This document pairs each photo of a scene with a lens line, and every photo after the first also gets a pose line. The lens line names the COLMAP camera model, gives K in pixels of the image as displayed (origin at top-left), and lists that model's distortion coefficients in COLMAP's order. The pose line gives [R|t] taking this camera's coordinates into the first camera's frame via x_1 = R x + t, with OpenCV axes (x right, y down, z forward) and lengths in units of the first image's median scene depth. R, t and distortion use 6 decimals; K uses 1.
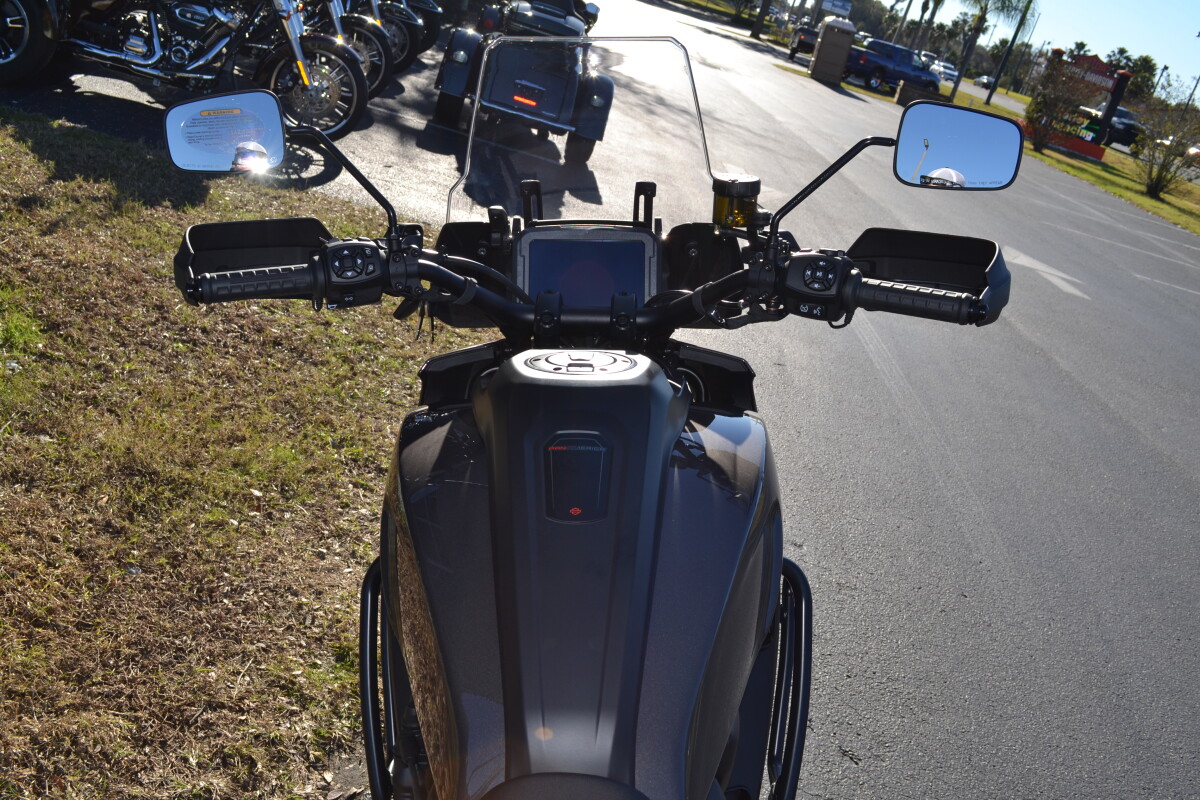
lens RADIAL K [[1089.1, 0, 600.0], [0, 1089.1, 400.0], [0, 0, 1]] dist [-0.061200, -0.015549]
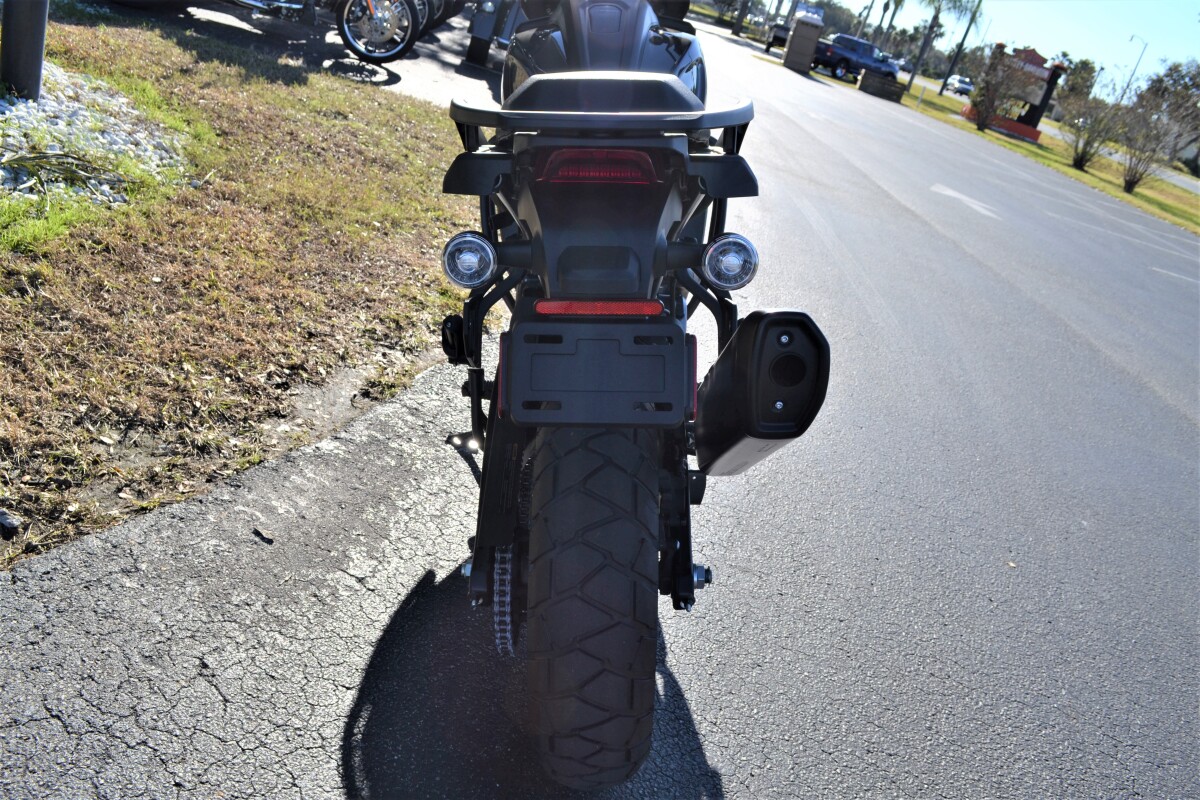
lens RADIAL K [[969.8, 0, 600.0], [0, 969.8, 400.0], [0, 0, 1]] dist [-0.075552, 0.000828]
pose [[0.999990, 0.002561, 0.003711, -0.004621], [-0.002693, 0.999341, 0.036195, 0.098492], [-0.003616, -0.036204, 0.999338, -0.118794]]
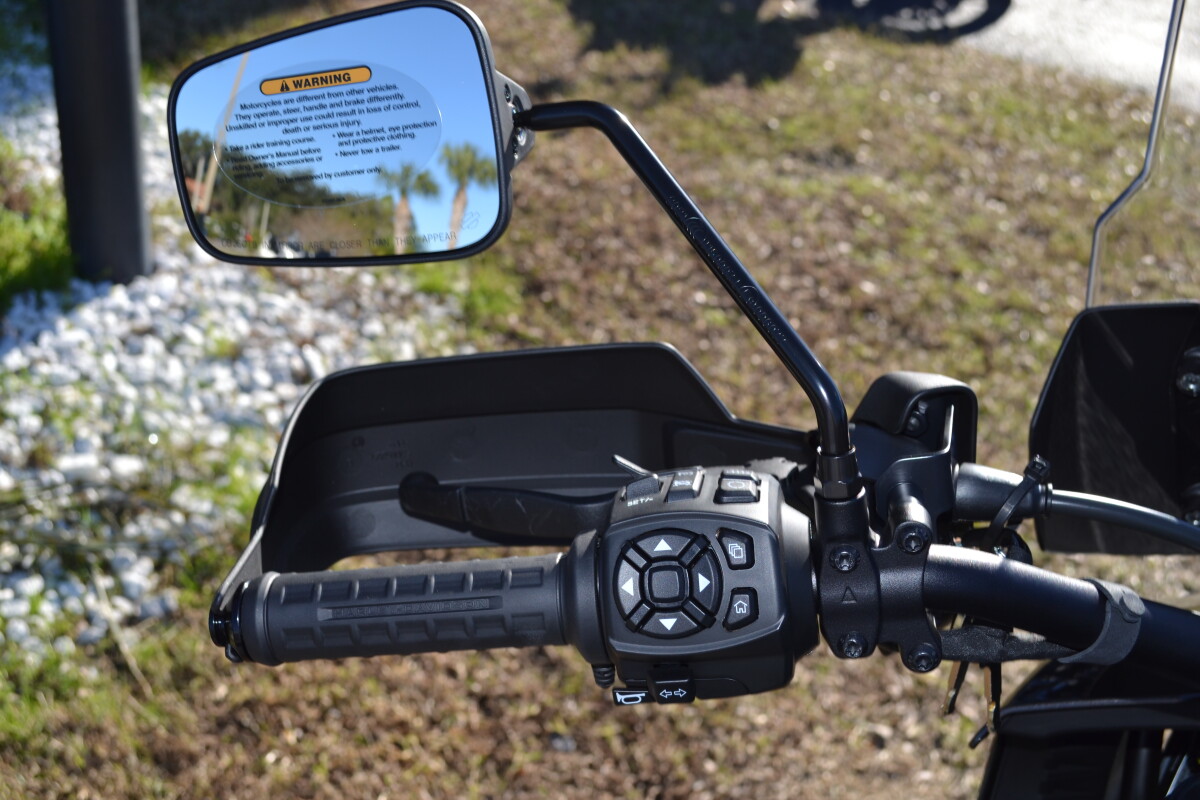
lens RADIAL K [[1430.0, 0, 600.0], [0, 1430.0, 400.0], [0, 0, 1]] dist [-0.006805, -0.005202]
pose [[0.866020, 0.071162, -0.494919, -0.008436], [-0.035616, 0.996086, 0.080902, -0.029148], [0.498738, -0.052436, 0.865165, 0.092807]]
